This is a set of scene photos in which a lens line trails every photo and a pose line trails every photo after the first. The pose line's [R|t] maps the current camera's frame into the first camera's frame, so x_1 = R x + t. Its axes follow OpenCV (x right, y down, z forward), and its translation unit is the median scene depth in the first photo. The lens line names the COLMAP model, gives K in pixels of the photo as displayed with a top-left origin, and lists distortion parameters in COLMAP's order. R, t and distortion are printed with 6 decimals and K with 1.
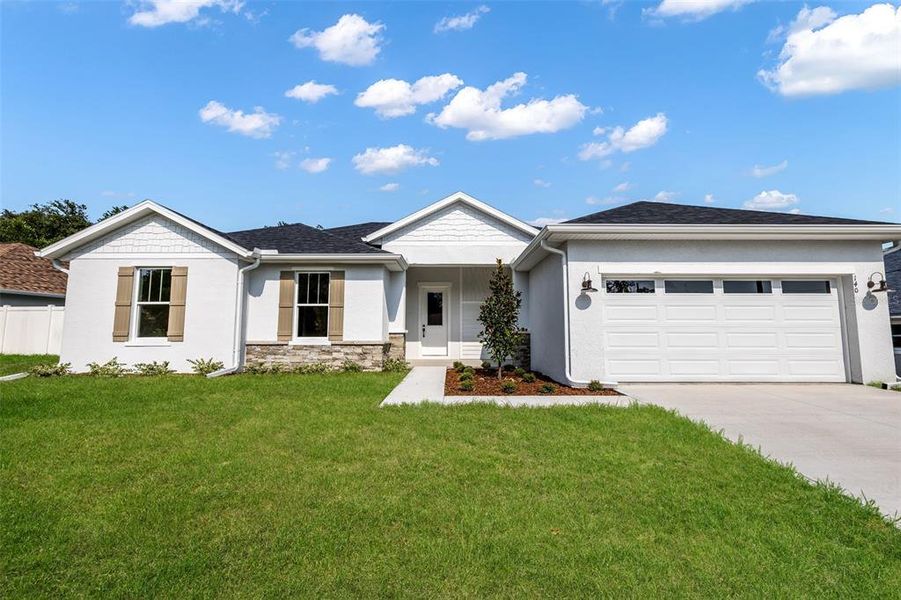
lens RADIAL K [[373.3, 0, 451.2], [0, 373.3, 298.8], [0, 0, 1]] dist [0.001471, -0.000530]
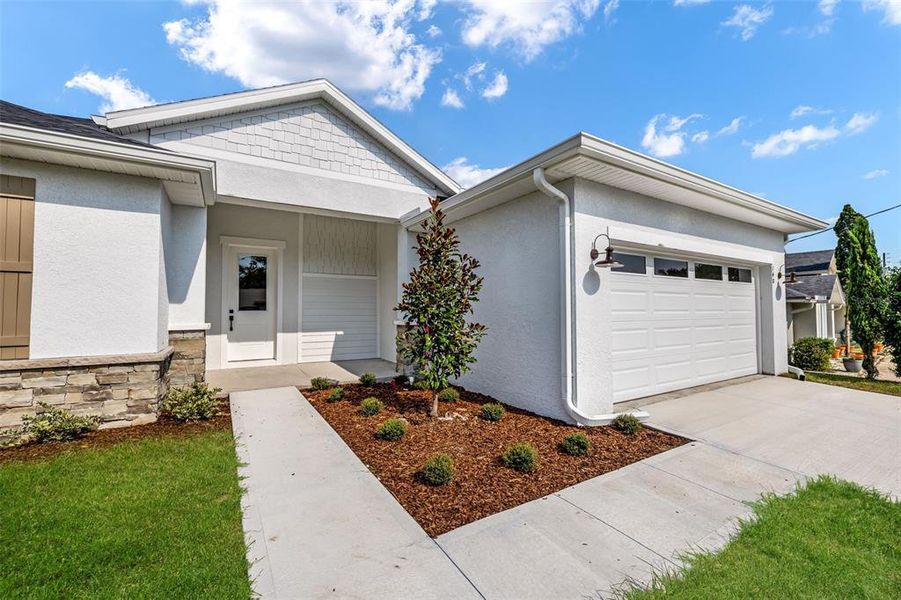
lens RADIAL K [[373.3, 0, 449.6], [0, 373.3, 297.6], [0, 0, 1]] dist [0.001471, -0.000530]
pose [[0.853560, 0.015907, 0.520752, -0.121569], [-0.045483, 0.997993, 0.044066, 0.012668], [-0.519006, -0.061298, 0.852570, 0.450619]]
